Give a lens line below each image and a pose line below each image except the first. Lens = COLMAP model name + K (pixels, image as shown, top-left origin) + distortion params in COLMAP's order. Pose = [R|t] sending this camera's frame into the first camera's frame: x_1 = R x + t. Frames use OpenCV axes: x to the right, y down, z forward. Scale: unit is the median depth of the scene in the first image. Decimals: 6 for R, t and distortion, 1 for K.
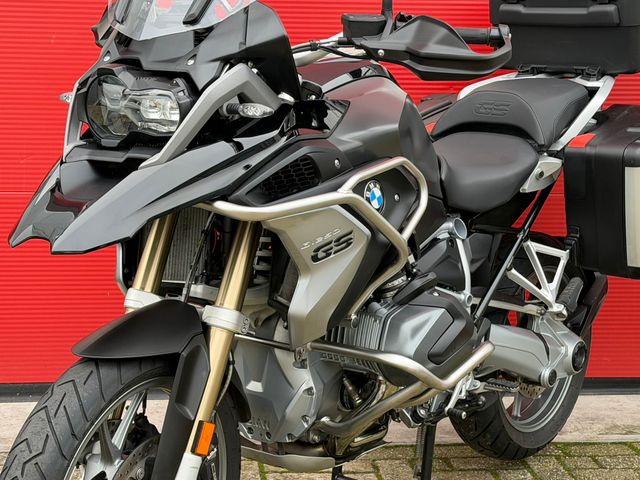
lens RADIAL K [[1317.0, 0, 317.0], [0, 1317.0, 241.6], [0, 0, 1]] dist [0.149987, 0.000000]
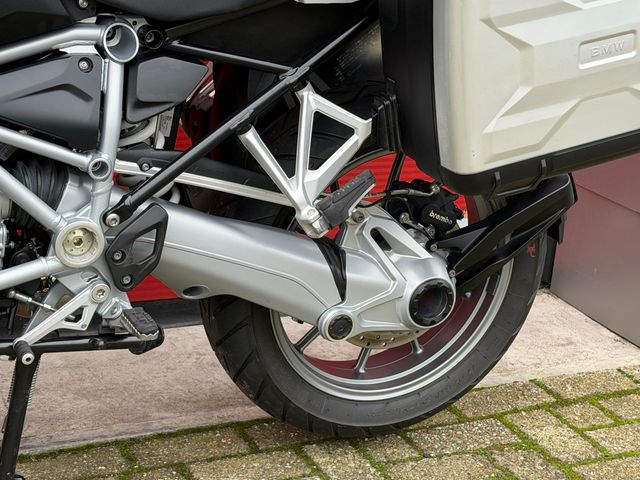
lens RADIAL K [[1317.0, 0, 329.0], [0, 1317.0, 238.9], [0, 0, 1]] dist [0.149987, 0.000000]
pose [[0.893993, 0.218753, -0.391055, 0.506722], [-0.158840, 0.970773, 0.179917, -0.052866], [0.418983, -0.098730, 0.902610, 0.599267]]
